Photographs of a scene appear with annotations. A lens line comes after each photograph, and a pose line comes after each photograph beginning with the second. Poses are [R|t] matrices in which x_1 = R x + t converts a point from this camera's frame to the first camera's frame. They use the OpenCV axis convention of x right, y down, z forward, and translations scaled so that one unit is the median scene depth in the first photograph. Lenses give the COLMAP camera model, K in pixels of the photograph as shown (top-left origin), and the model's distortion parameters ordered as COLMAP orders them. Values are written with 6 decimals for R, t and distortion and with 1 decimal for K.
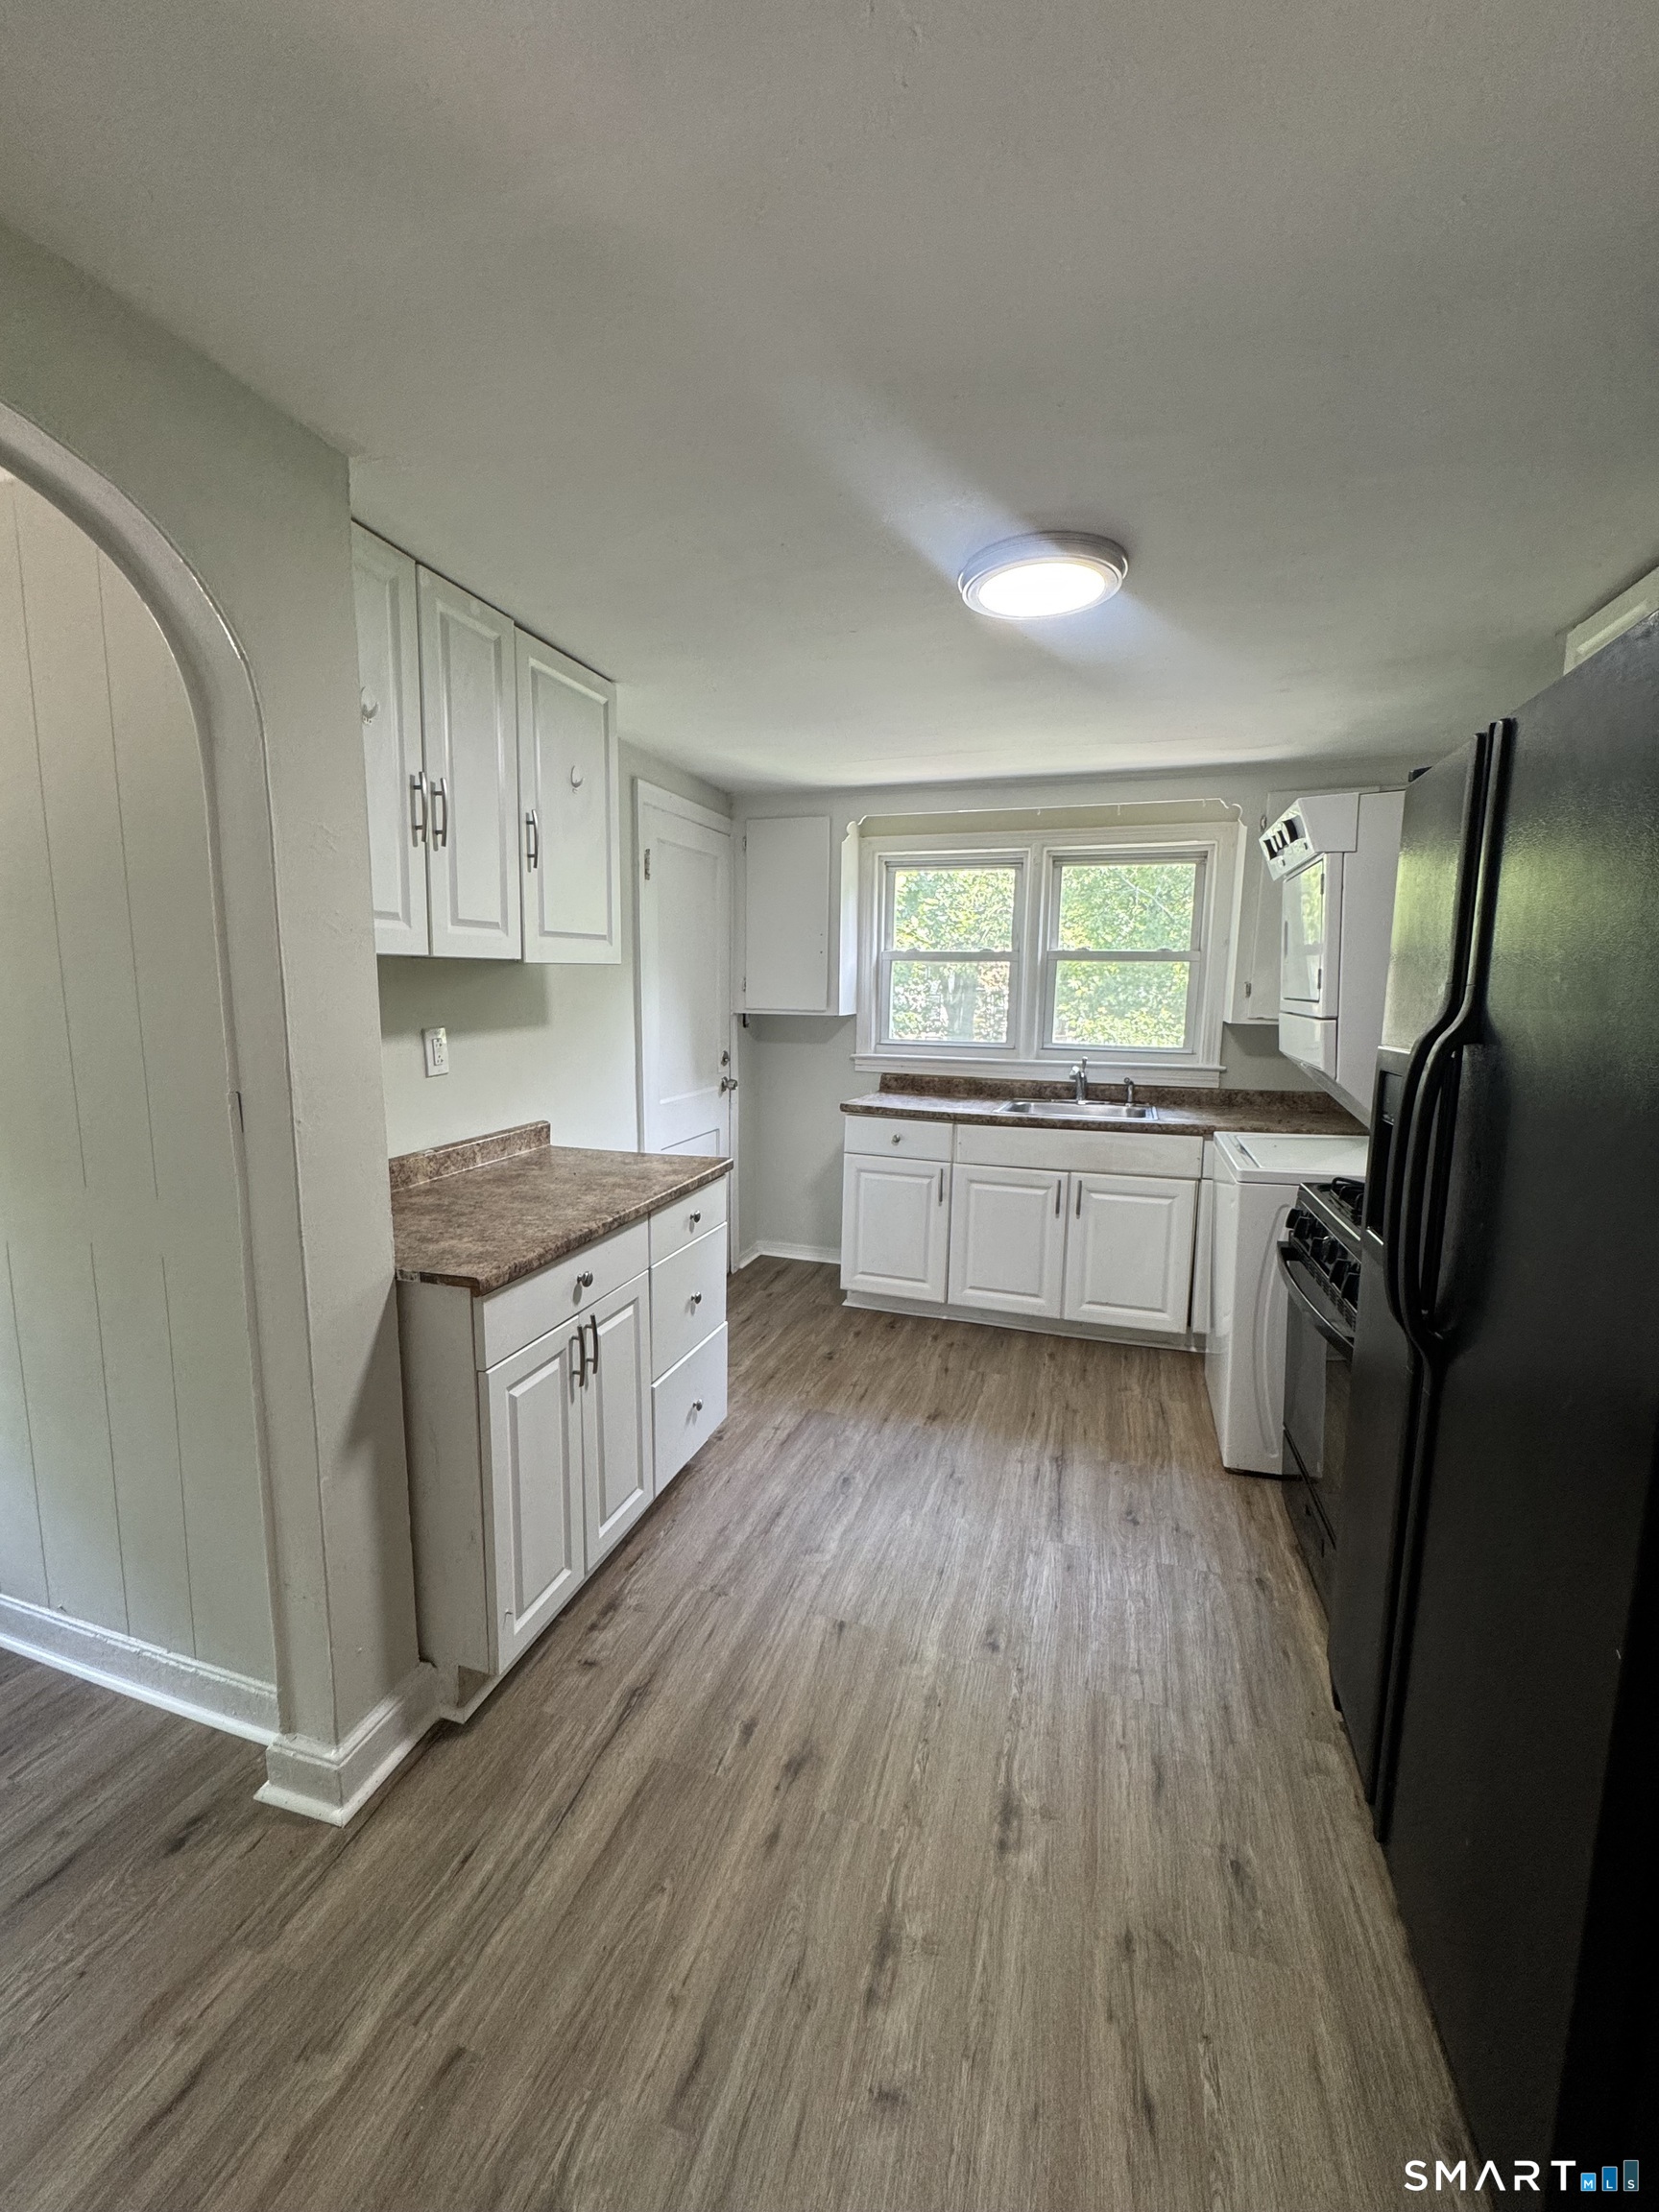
lens RADIAL K [[884.5, 0, 829.5], [0, 884.5, 1106.0], [0, 0, 1]] dist [-0.008374, 0.002127]
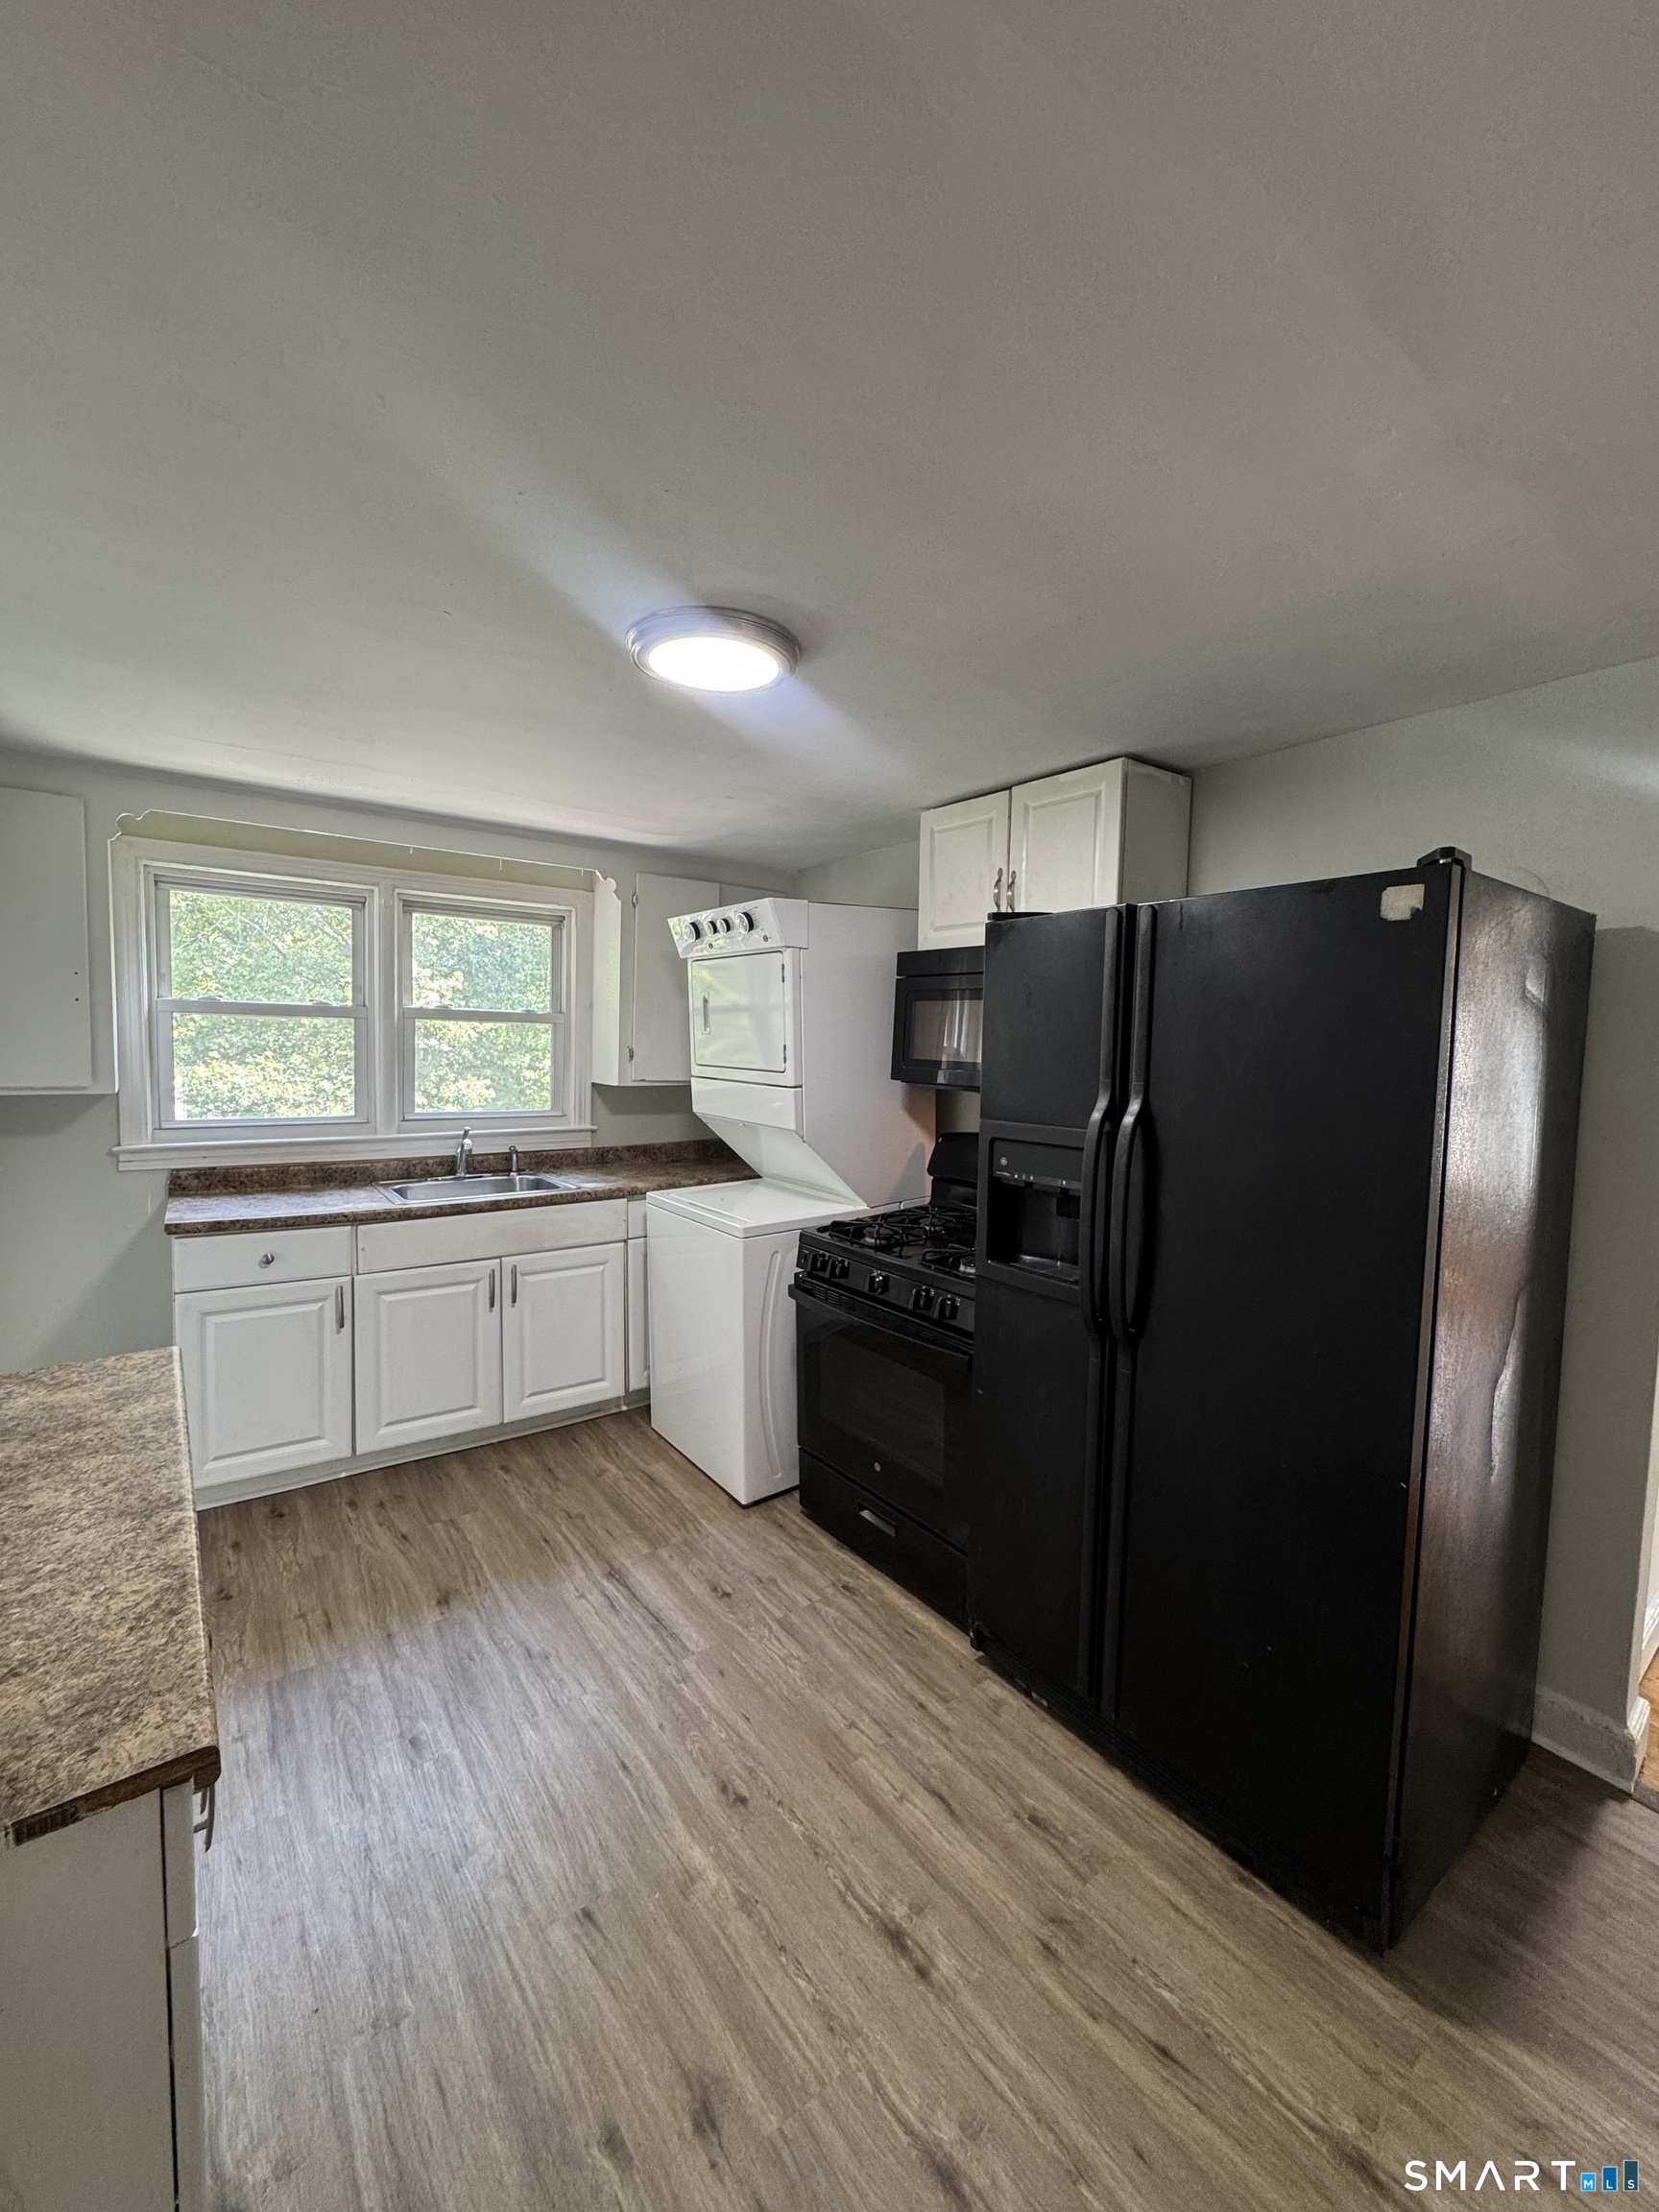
lens RADIAL K [[884.5, 0, 829.5], [0, 884.5, 1106.0], [0, 0, 1]] dist [-0.008374, 0.002127]
pose [[0.581667, -0.059506, 0.811247, -0.267121], [0.094487, 0.995512, 0.005274, -0.055160], [-0.807920, 0.073584, 0.584679, 0.203041]]
